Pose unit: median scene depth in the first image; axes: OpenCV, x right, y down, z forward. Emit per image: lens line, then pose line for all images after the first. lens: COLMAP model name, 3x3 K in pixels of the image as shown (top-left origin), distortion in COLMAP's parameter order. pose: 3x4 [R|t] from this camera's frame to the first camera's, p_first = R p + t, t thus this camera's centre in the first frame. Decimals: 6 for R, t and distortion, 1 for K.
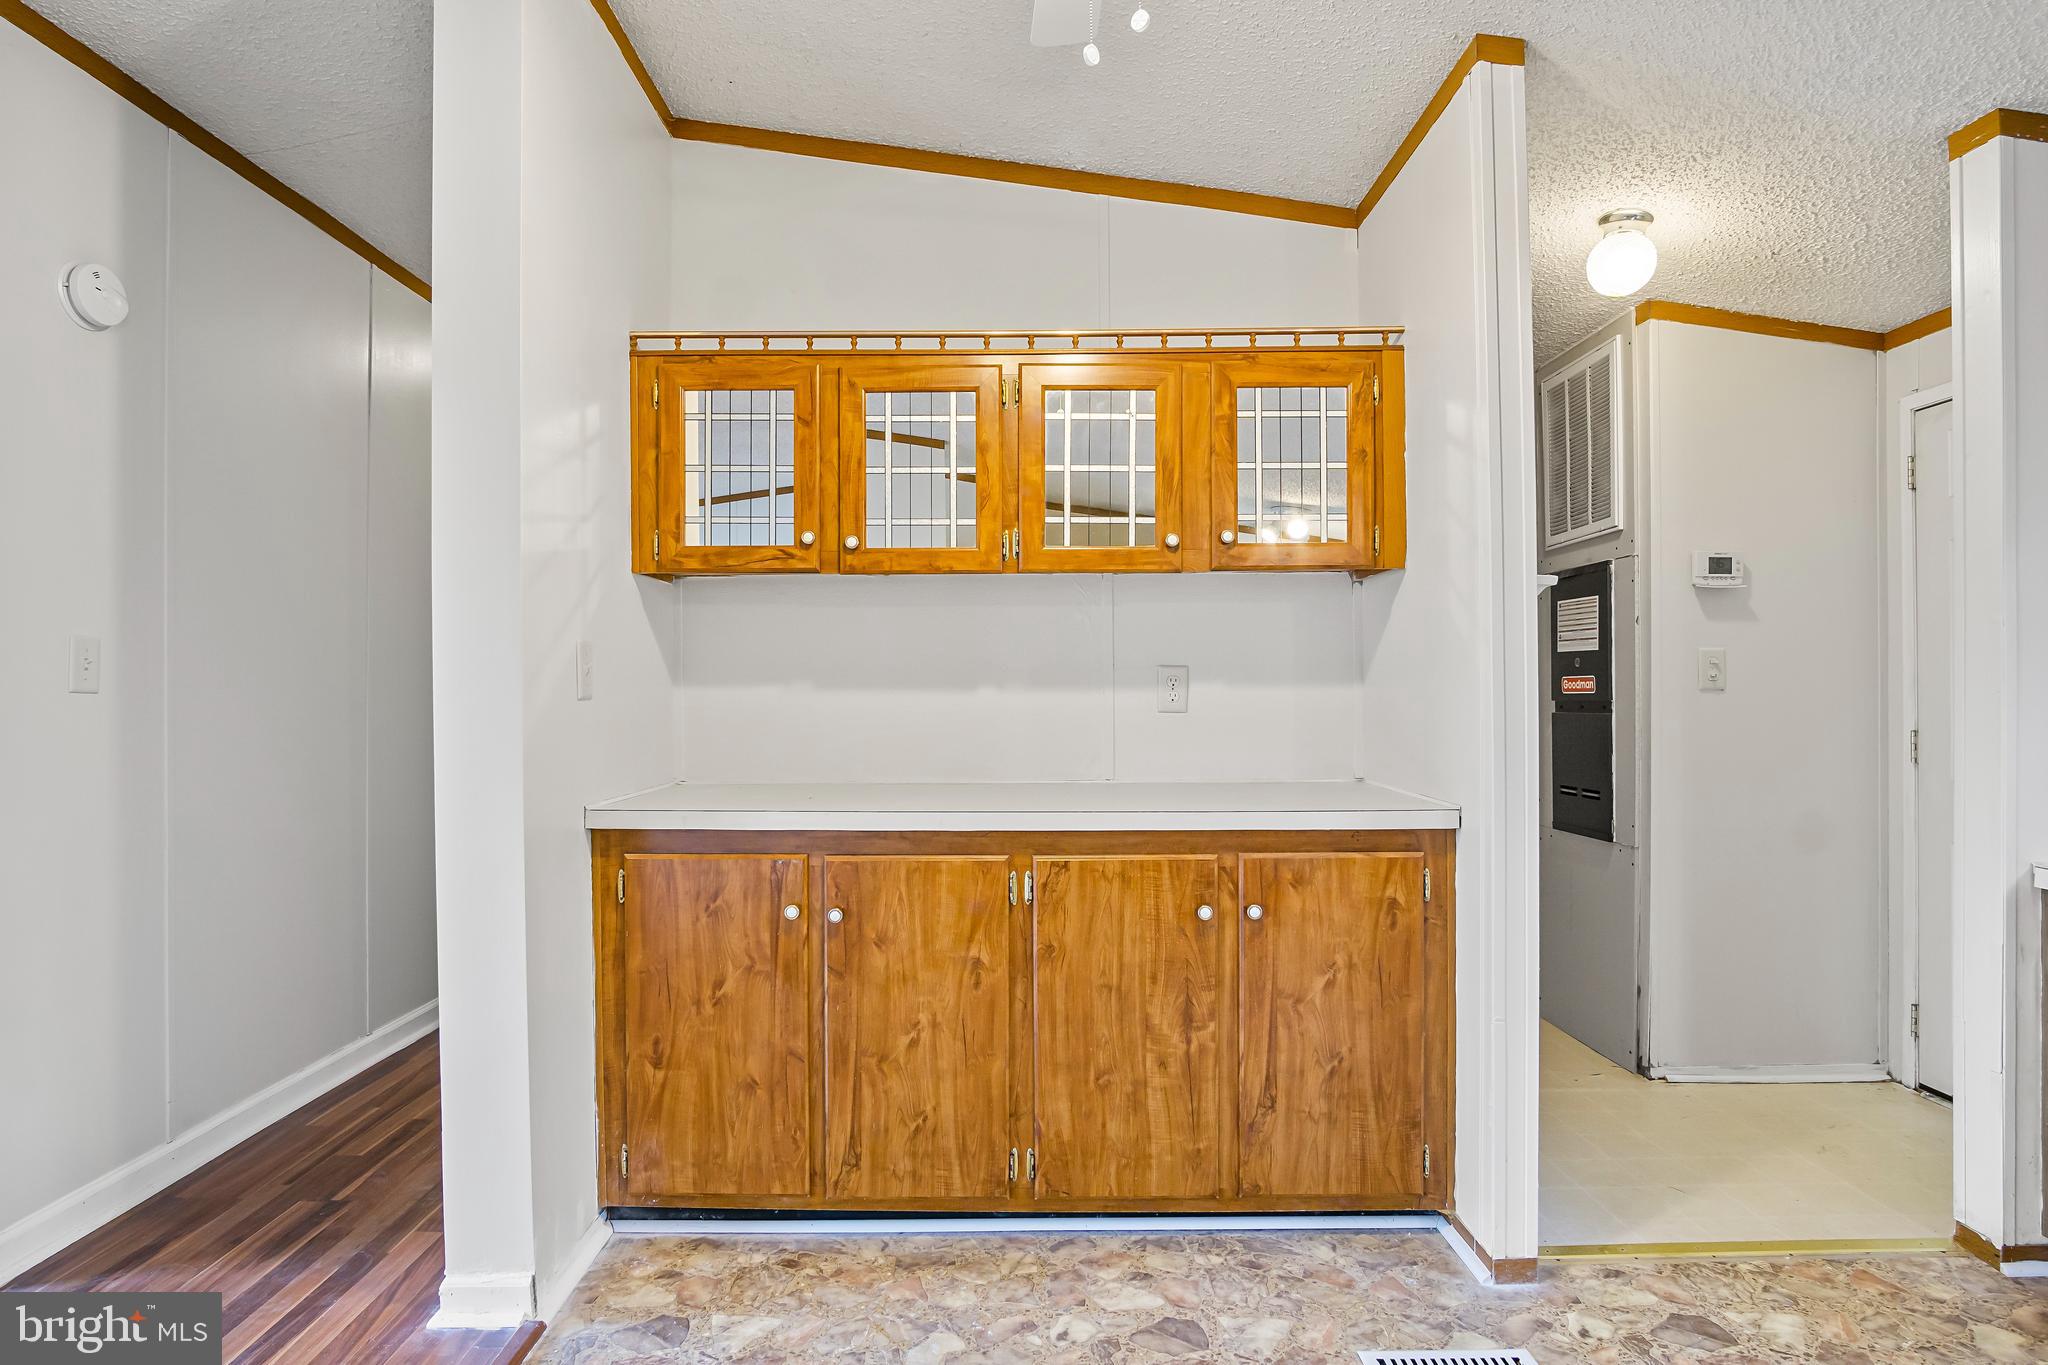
lens RADIAL K [[1107.4, 0, 995.6], [0, 1107.4, 691.5], [0, 0, 1]] dist [-0.029878, 0.007353]
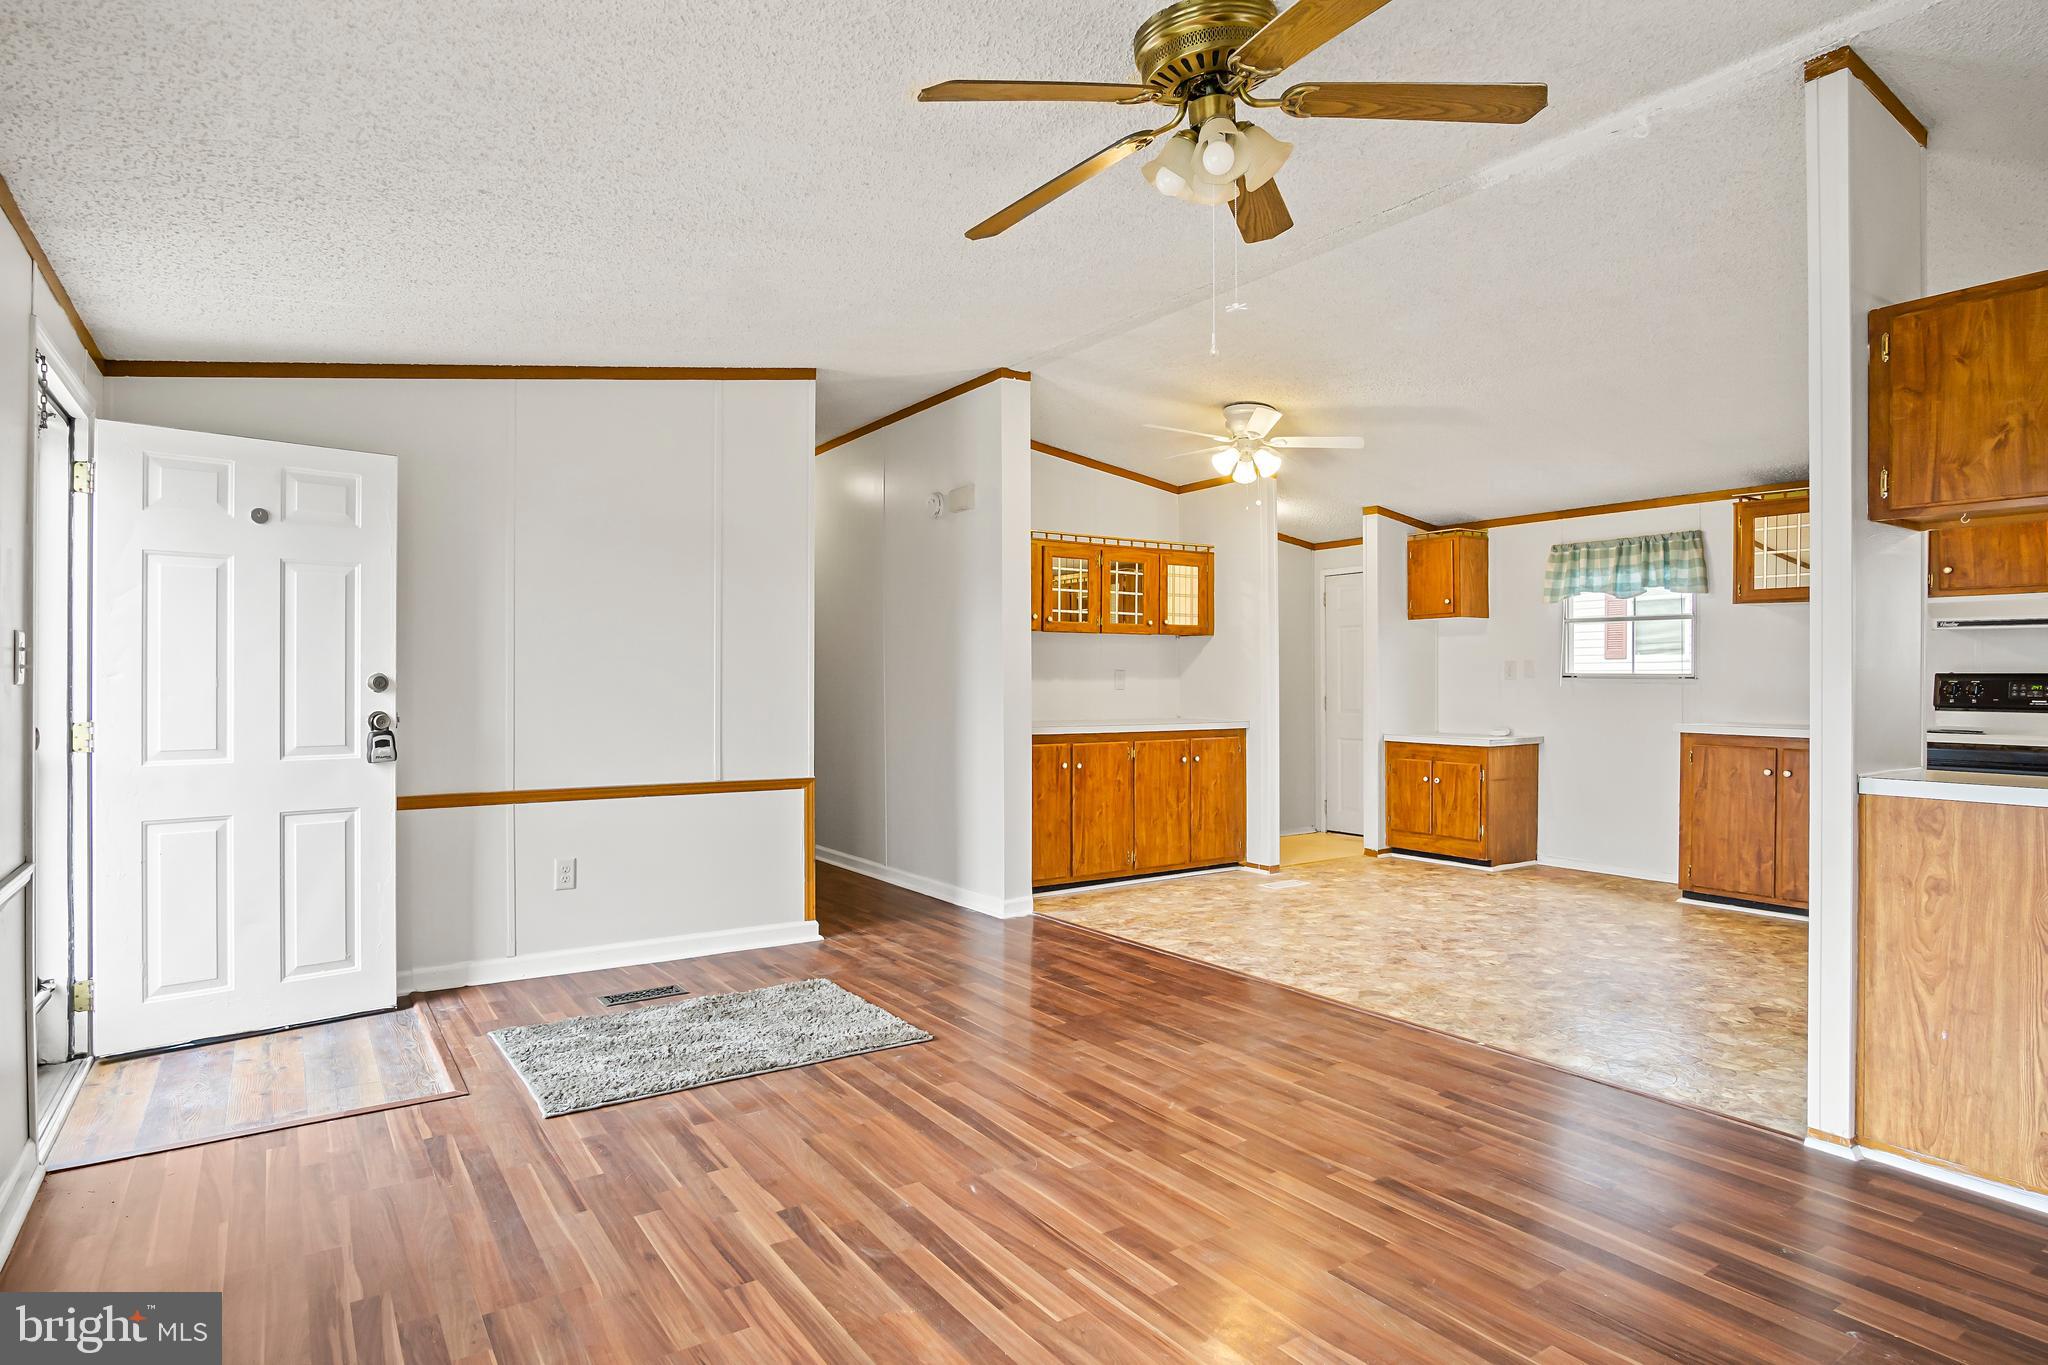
lens RADIAL K [[1107.4, 0, 1014.6], [0, 1107.4, 679.1], [0, 0, 1]] dist [-0.029878, 0.007353]
pose [[0.828394, 0.004632, 0.560127, -1.730806], [-0.001361, 0.999980, -0.006256, 0.013125], [-0.560144, 0.004420, 0.828383, -1.082428]]
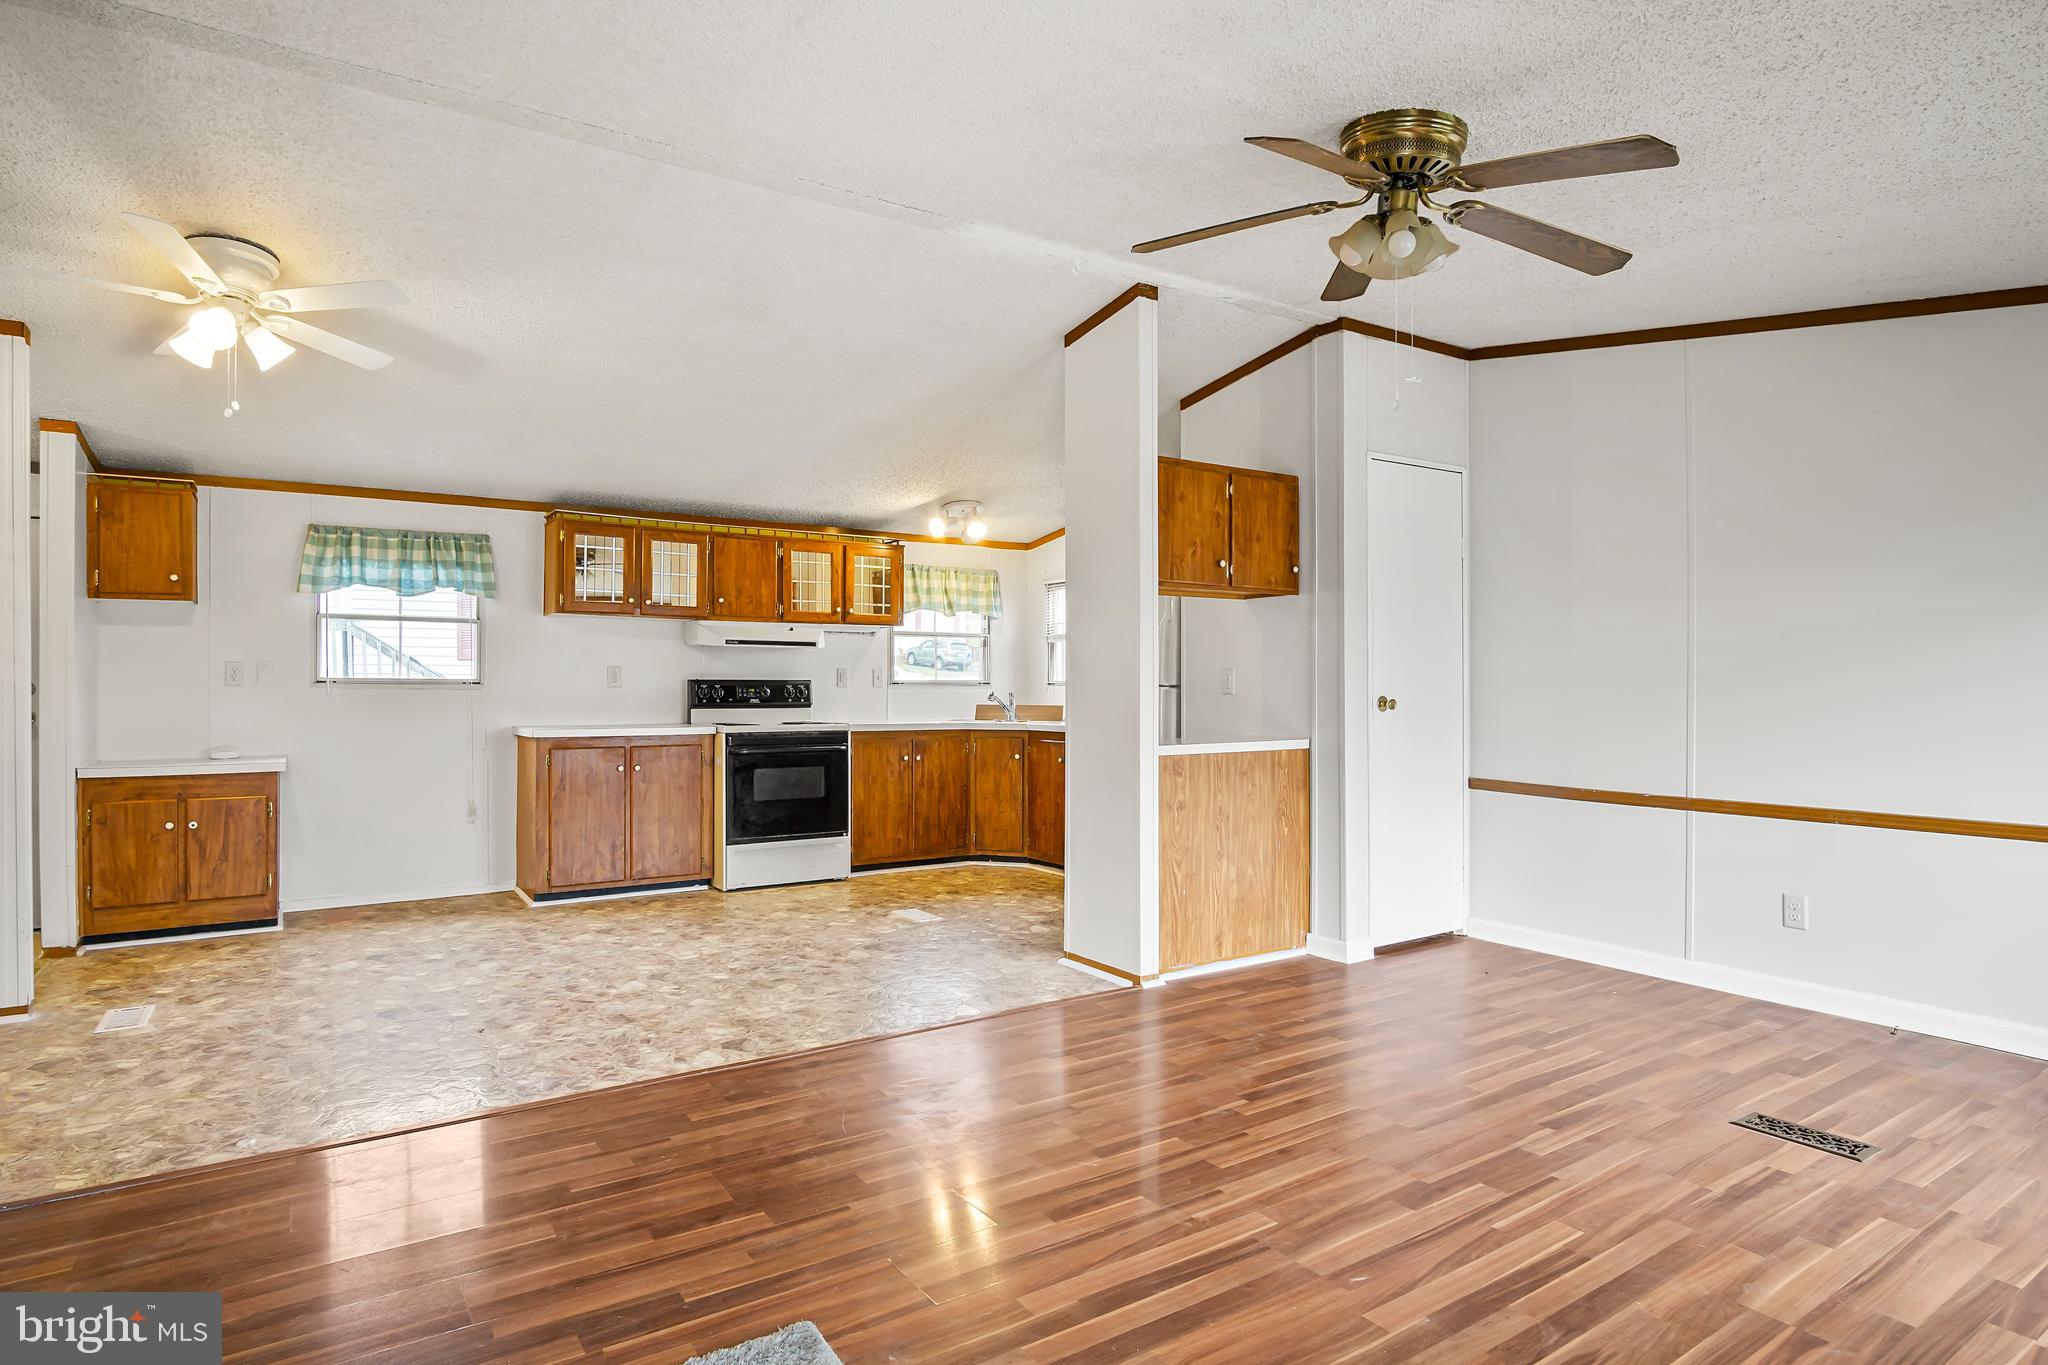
lens RADIAL K [[1107.4, 0, 1010.2], [0, 1107.4, 678.6], [0, 0, 1]] dist [-0.029878, 0.007353]
pose [[-0.548460, 0.008100, 0.836138, -1.772901], [0.007374, 0.999961, -0.004851, 0.002471], [-0.836145, 0.003505, -0.548498, 0.576614]]
